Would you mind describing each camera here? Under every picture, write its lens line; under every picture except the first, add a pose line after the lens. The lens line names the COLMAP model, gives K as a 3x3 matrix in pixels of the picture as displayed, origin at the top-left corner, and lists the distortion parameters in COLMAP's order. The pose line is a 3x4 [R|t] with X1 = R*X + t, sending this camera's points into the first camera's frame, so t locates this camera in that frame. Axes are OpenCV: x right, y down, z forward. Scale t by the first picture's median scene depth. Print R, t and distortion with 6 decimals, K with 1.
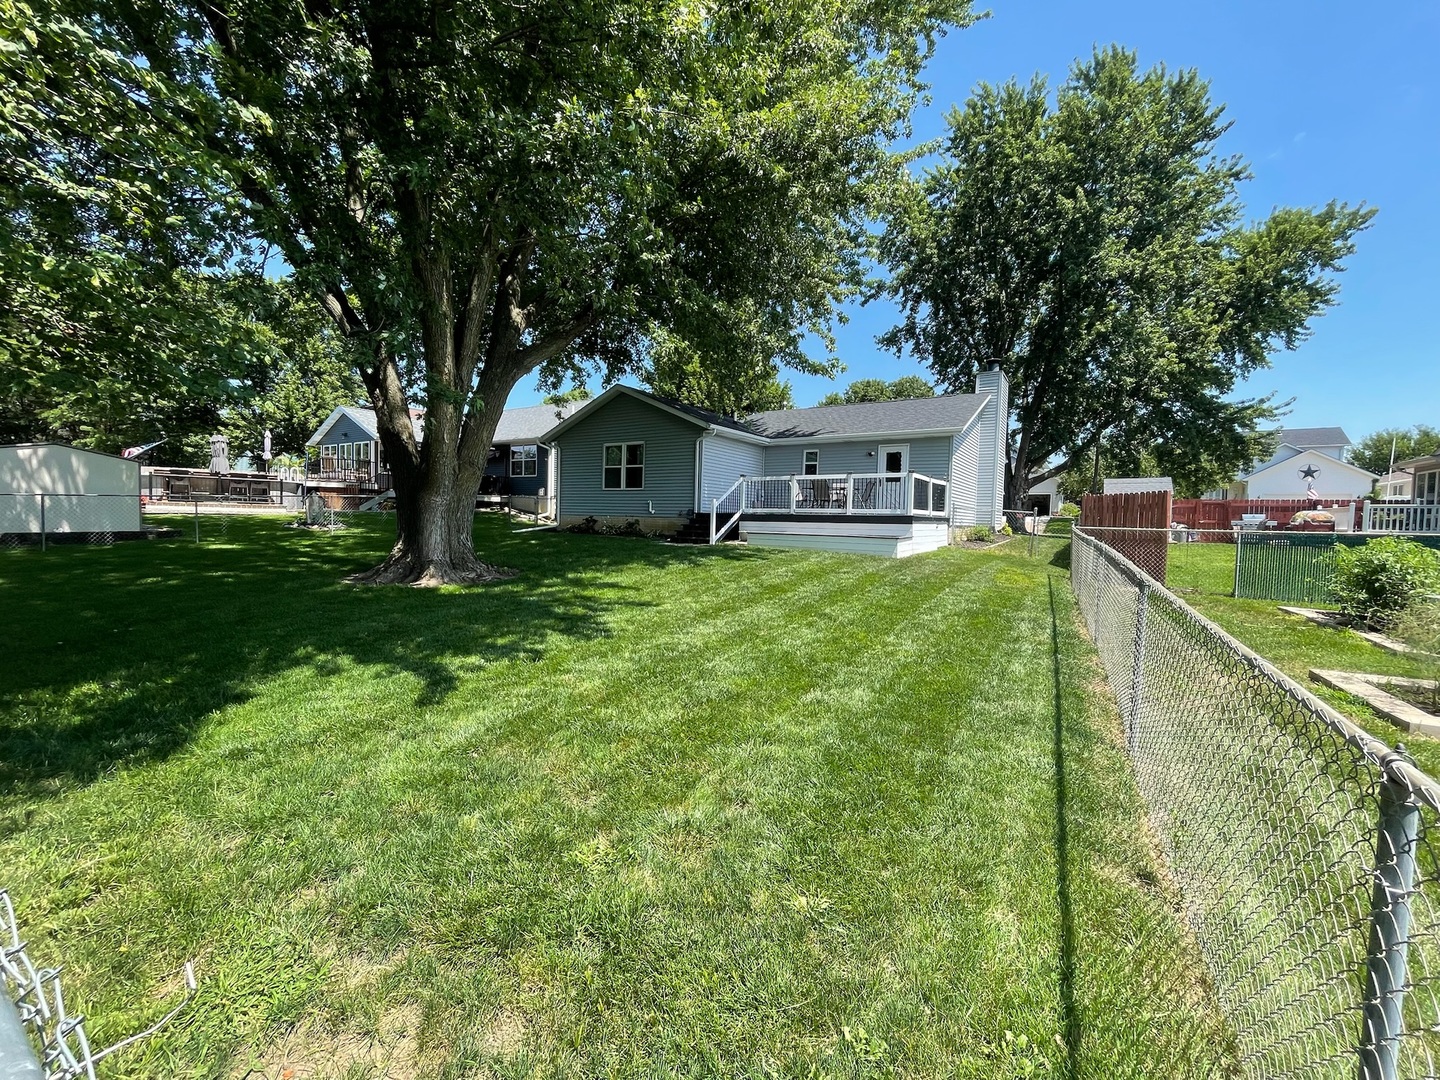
lens RADIAL K [[573.9, 0, 721.6], [0, 573.9, 537.9], [0, 0, 1]] dist [0.002348, 0.000041]
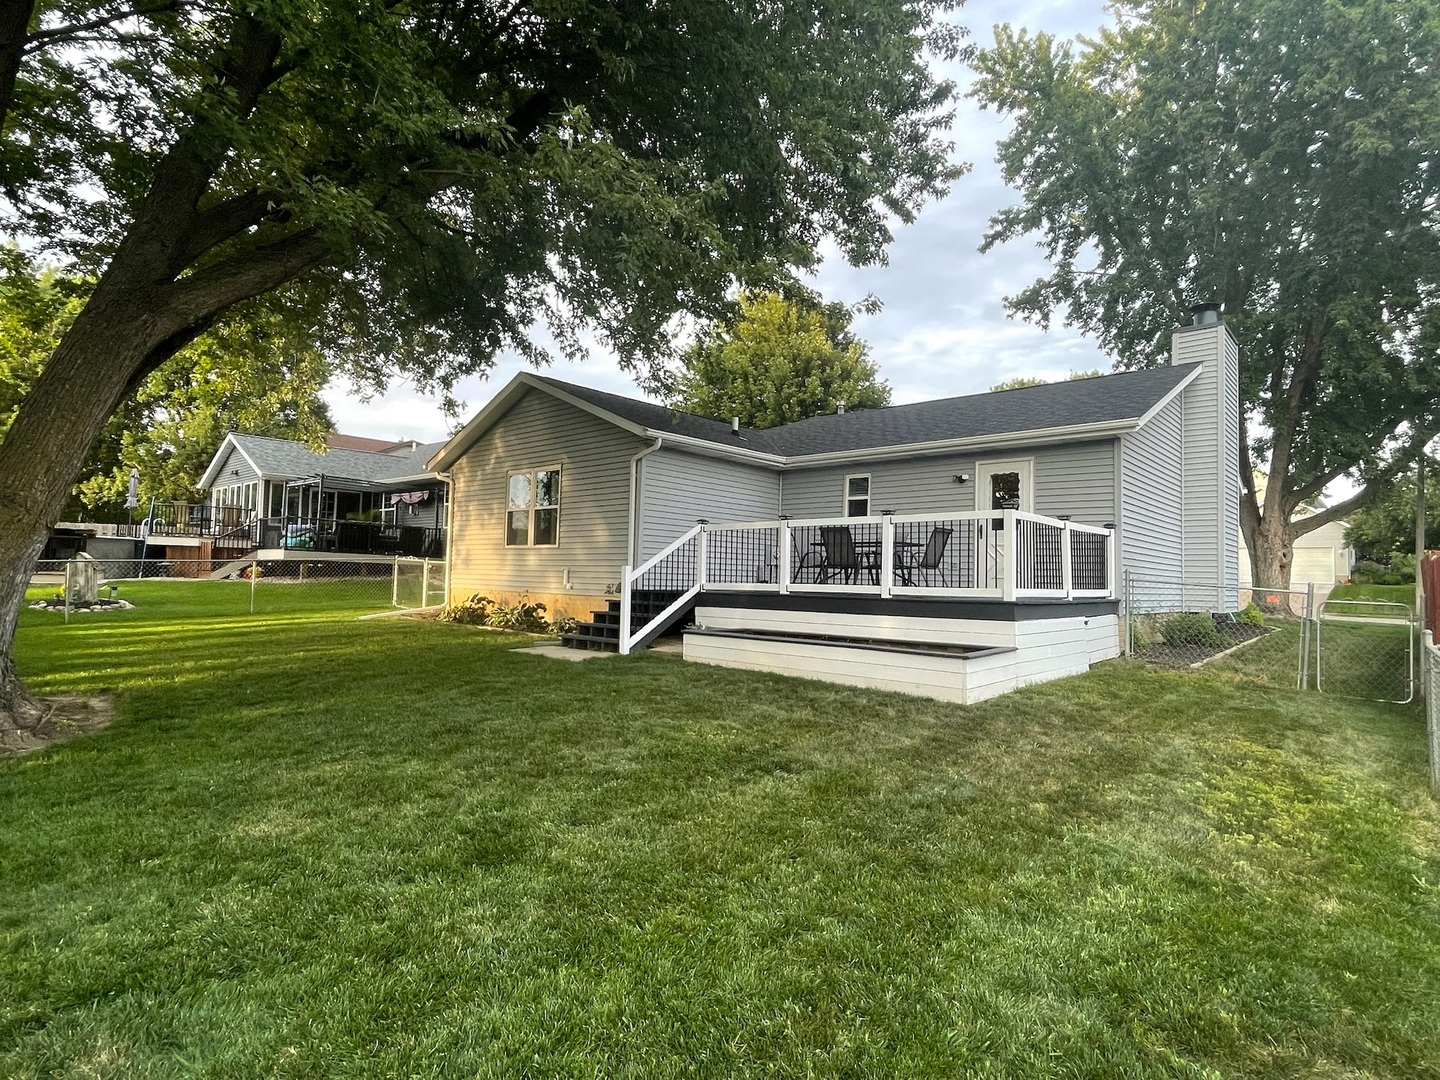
lens RADIAL K [[754.7, 0, 717.9], [0, 754.7, 544.9], [0, 0, 1]] dist [0.002953, 0.000993]
pose [[0.987716, -0.006874, -0.156106, 0.088609], [-0.006146, 0.996550, -0.082766, -0.015298], [0.156136, 0.082709, 0.984267, 0.172508]]
